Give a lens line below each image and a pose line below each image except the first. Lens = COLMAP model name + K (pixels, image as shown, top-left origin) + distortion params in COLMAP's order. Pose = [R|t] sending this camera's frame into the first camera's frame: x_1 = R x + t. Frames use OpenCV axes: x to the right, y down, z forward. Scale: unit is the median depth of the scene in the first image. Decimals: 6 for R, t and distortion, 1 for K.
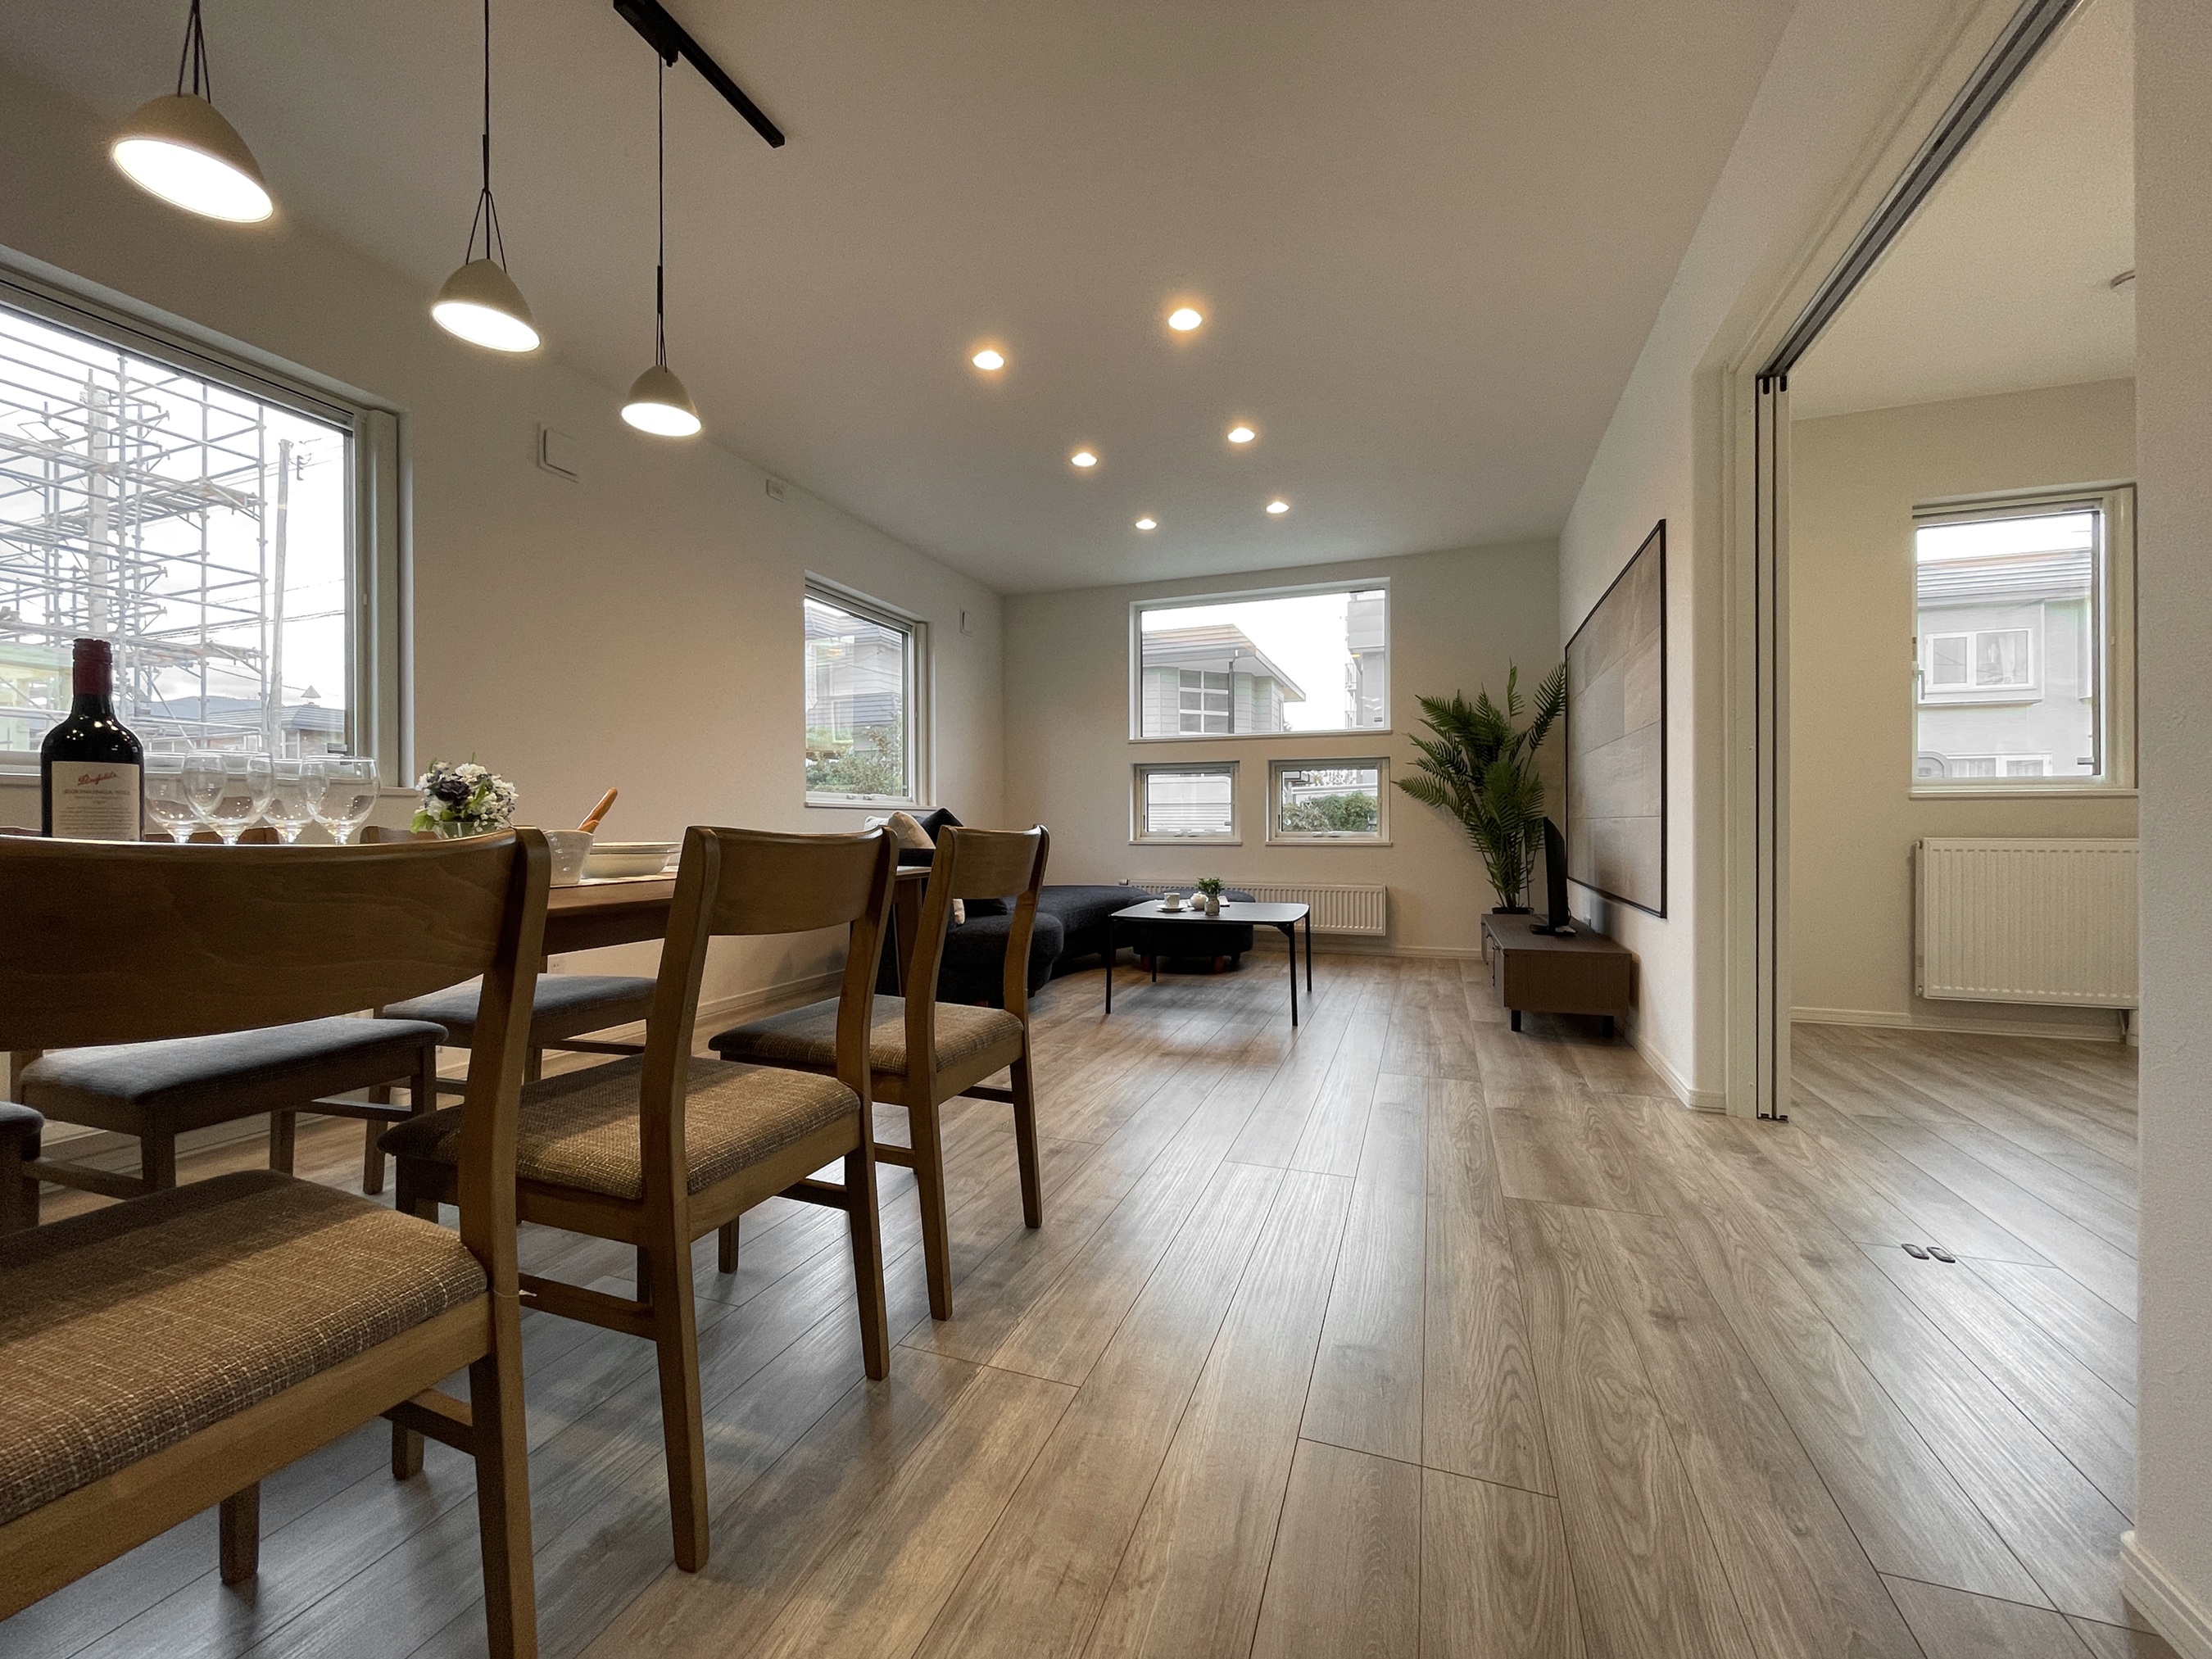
lens RADIAL K [[892.1, 0, 1114.9], [0, 892.1, 824.3], [0, 0, 1]] dist [0.001350, -0.000062]
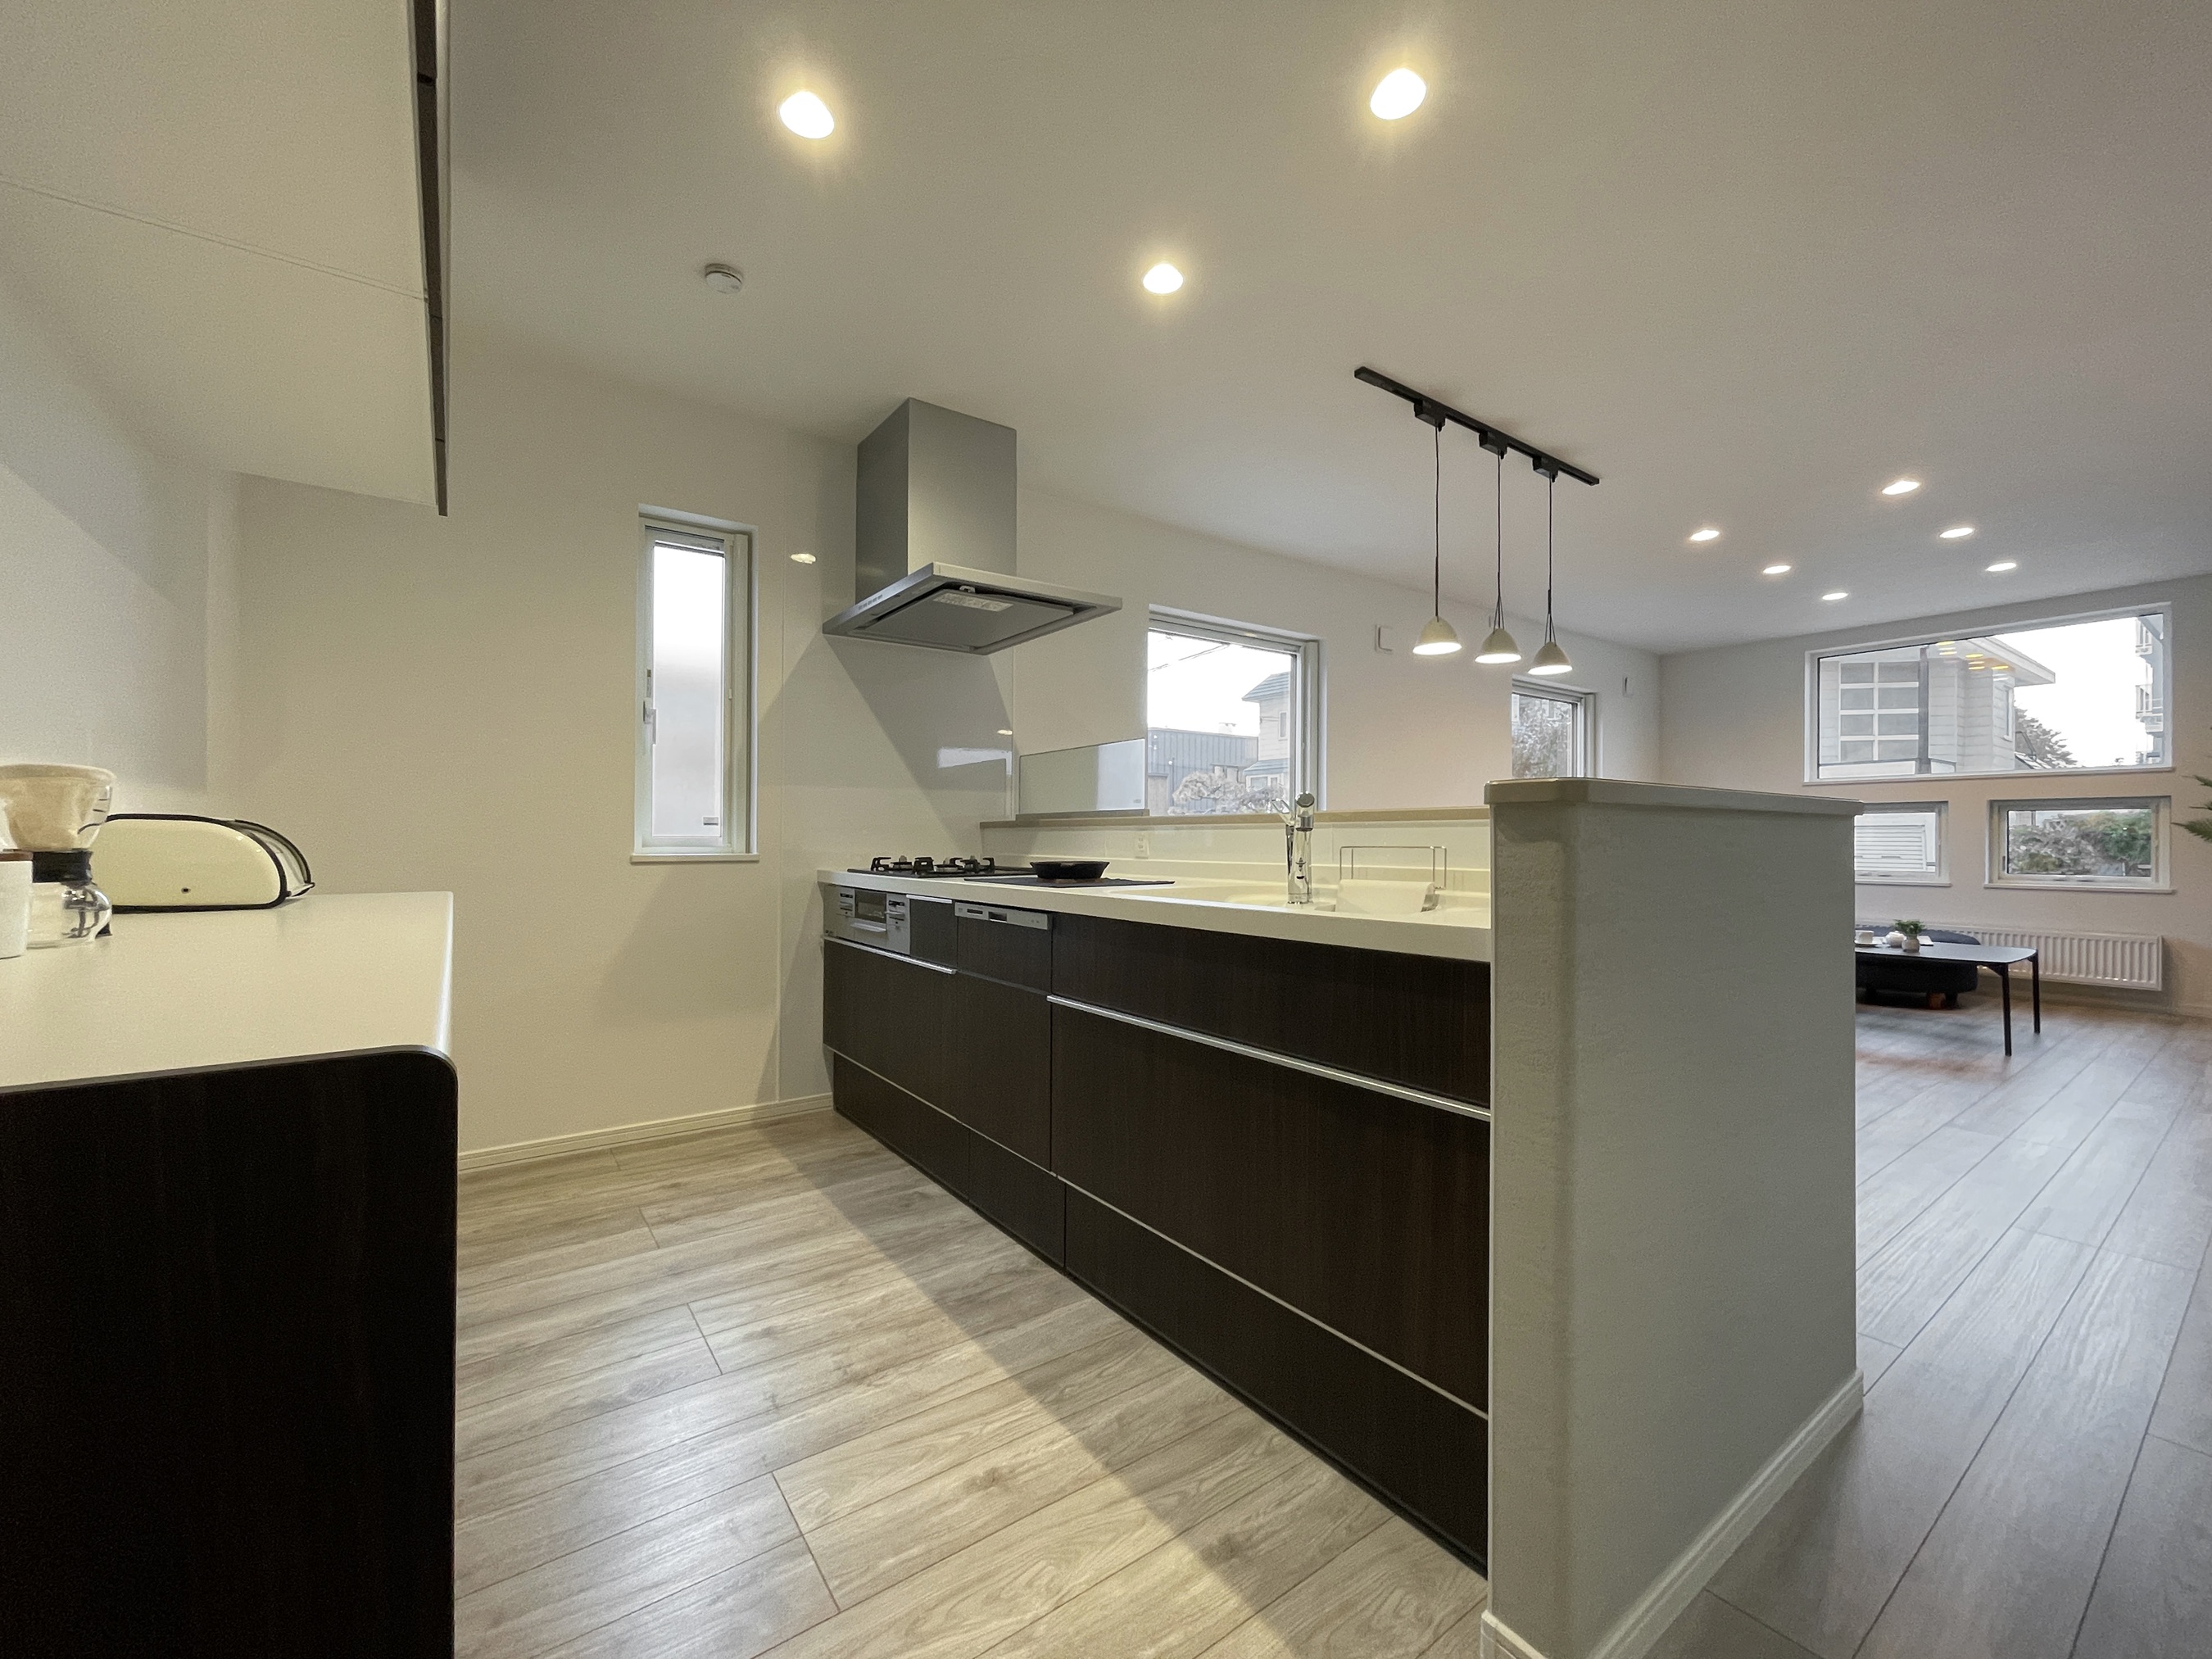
lens RADIAL K [[892.1, 0, 1095.0], [0, 892.1, 837.3], [0, 0, 1]] dist [0.001350, -0.000062]
pose [[0.817949, 0.005083, -0.575269, -0.075569], [-0.003687, 0.999987, 0.003593, -0.036549], [0.575279, -0.000818, 0.817957, -0.424866]]
